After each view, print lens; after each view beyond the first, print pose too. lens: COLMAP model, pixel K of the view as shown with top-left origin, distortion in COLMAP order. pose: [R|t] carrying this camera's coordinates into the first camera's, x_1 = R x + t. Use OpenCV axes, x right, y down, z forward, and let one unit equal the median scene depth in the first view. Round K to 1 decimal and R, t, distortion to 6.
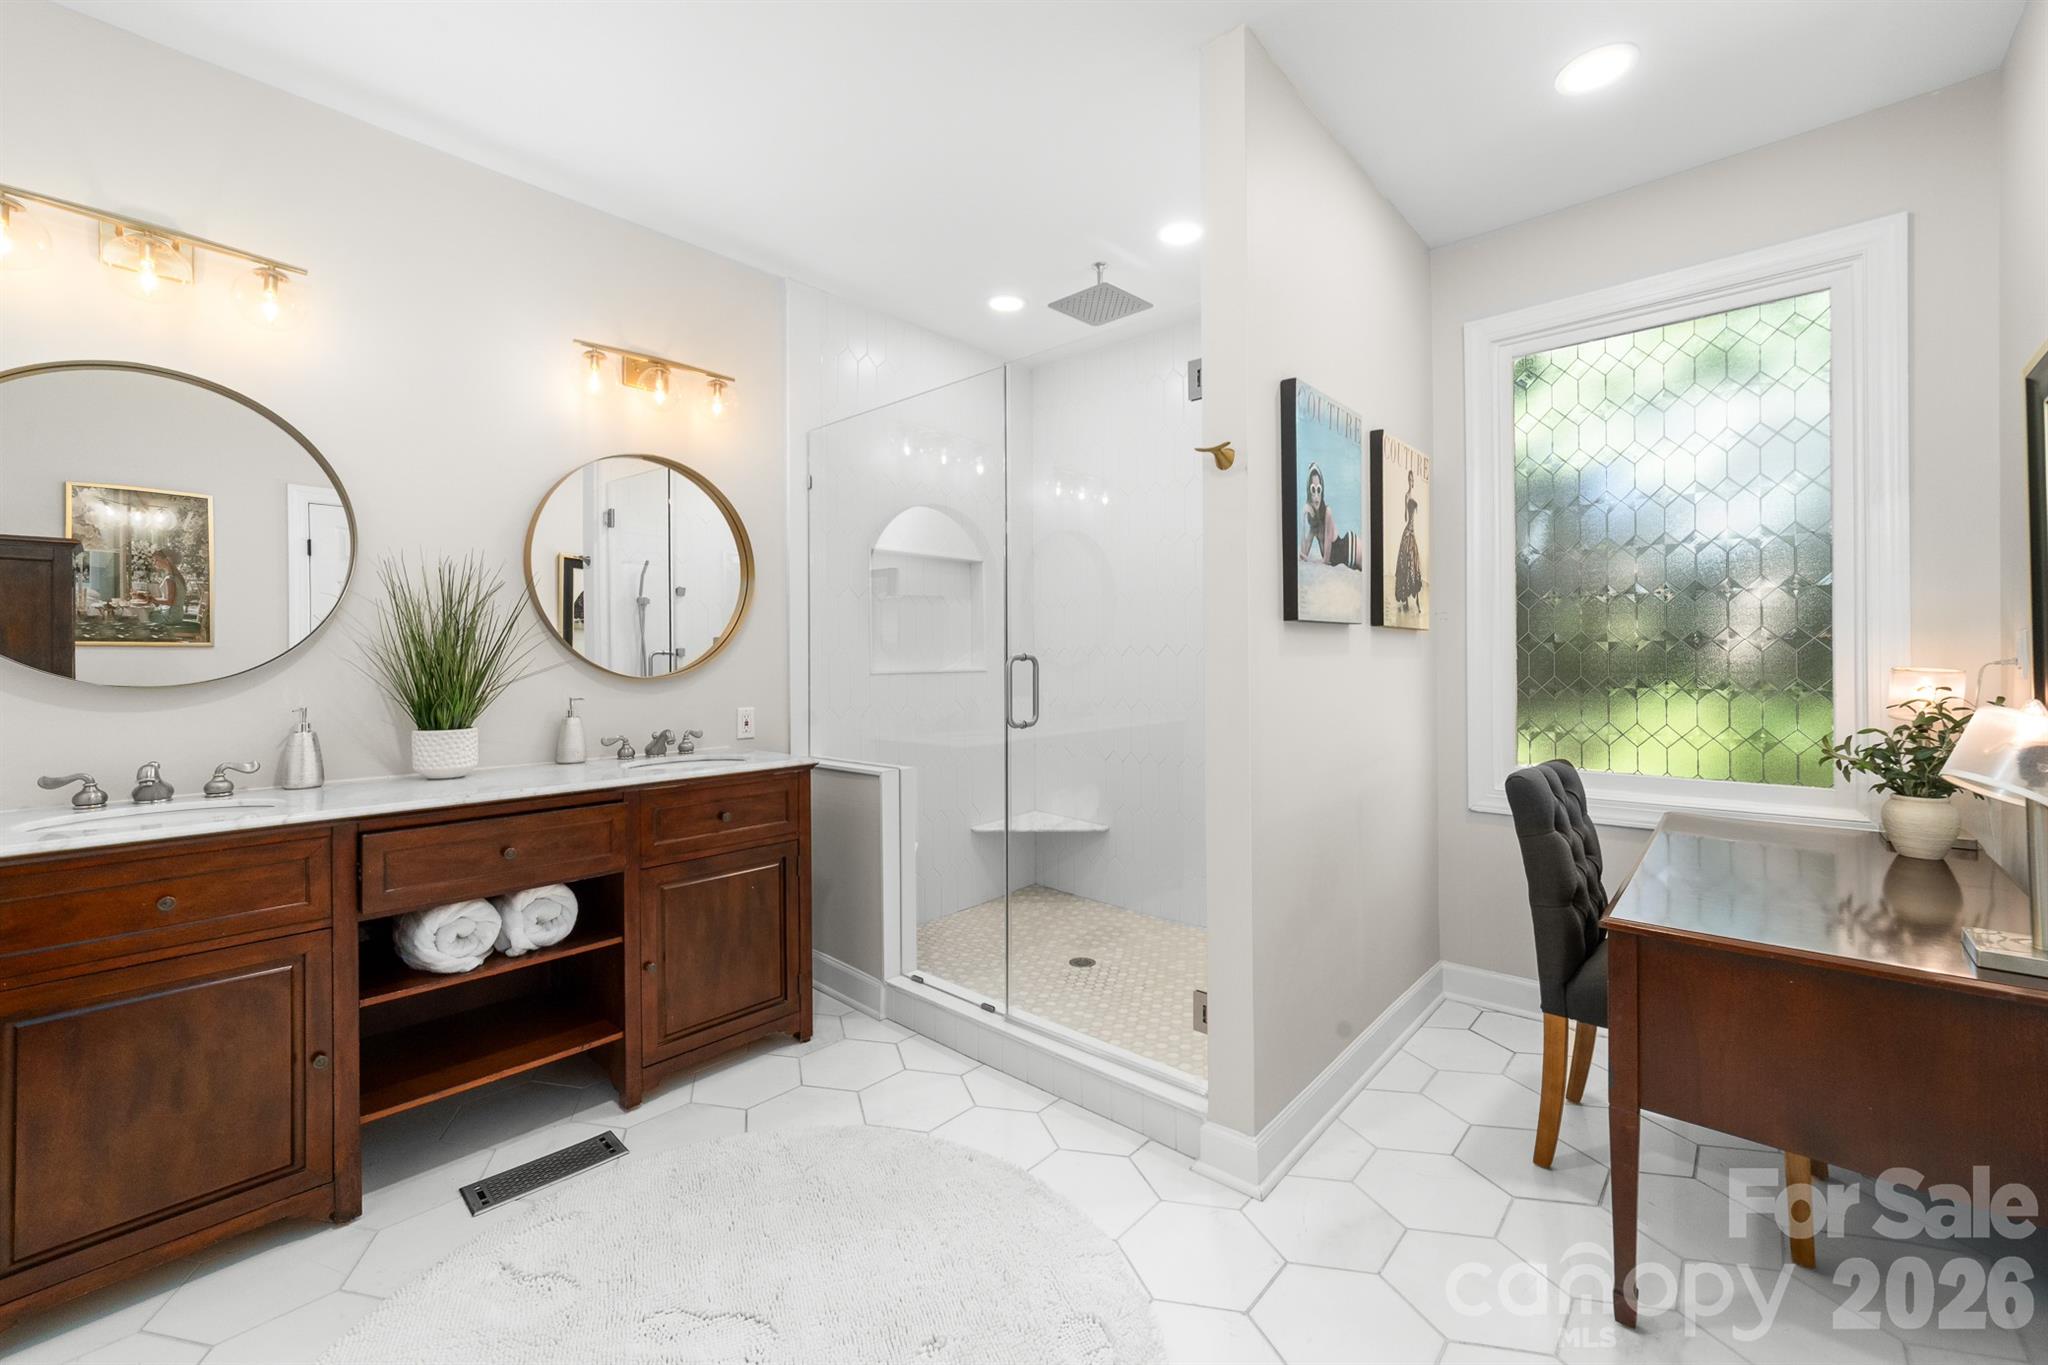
lens RADIAL K [[809.6, 0, 1016.5], [0, 809.6, 669.2], [0, 0, 1]] dist [-0.000884, -0.000002]
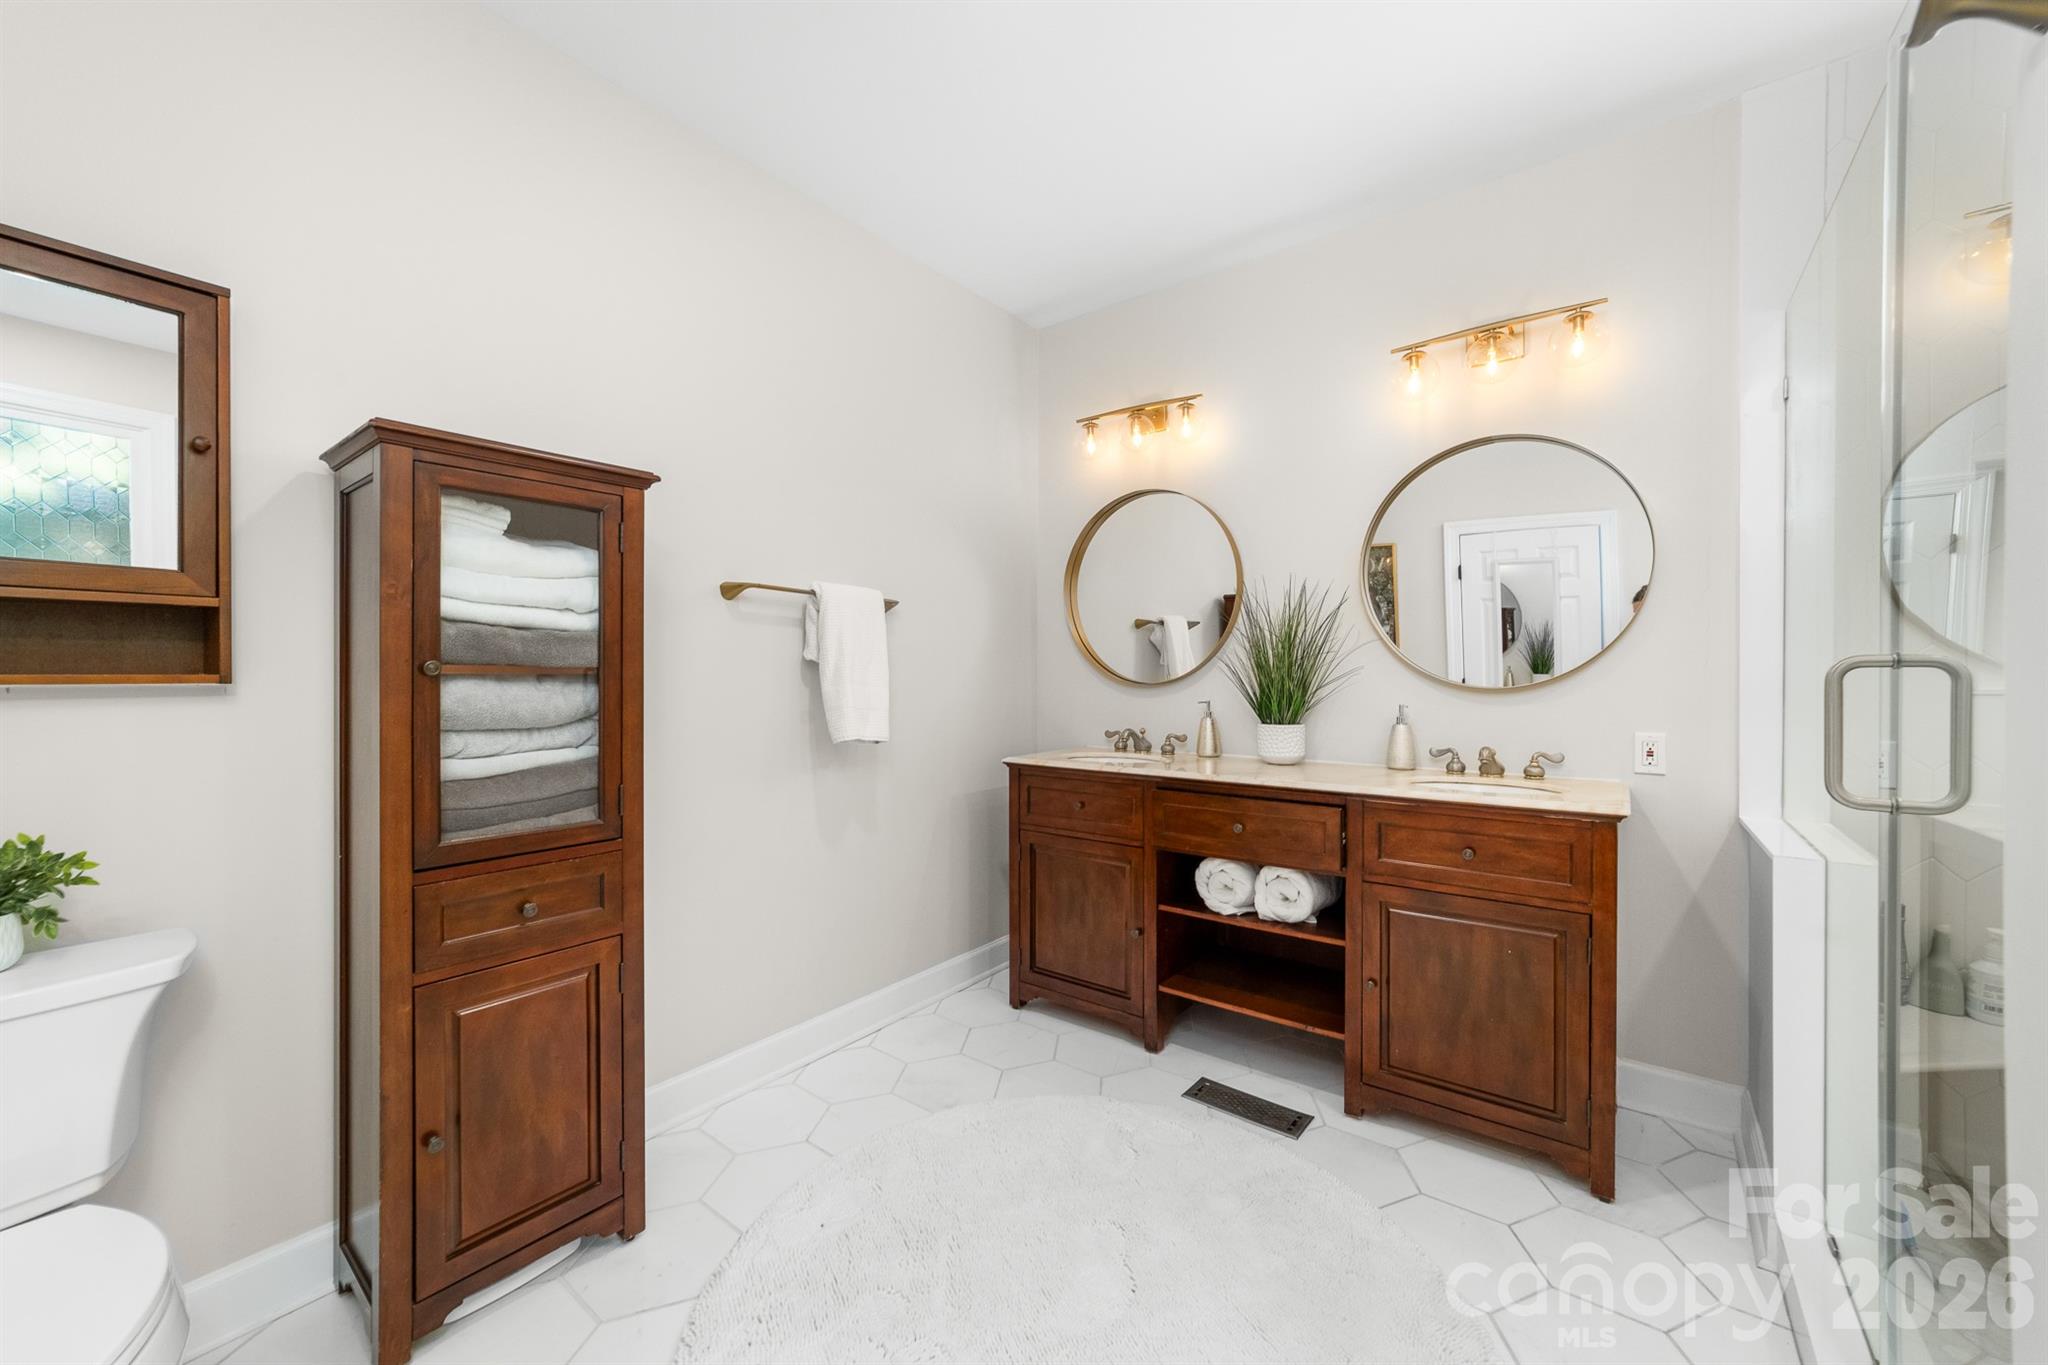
lens RADIAL K [[809.0, 0, 1024.0], [0, 809.0, 682.5], [0, 0, 1]] dist [0.001628, 0.000093]
pose [[0.096529, 0.020762, -0.995114, 0.475872], [-0.009814, 0.999754, 0.019907, -0.009136], [0.995282, 0.007845, 0.096709, 0.501618]]
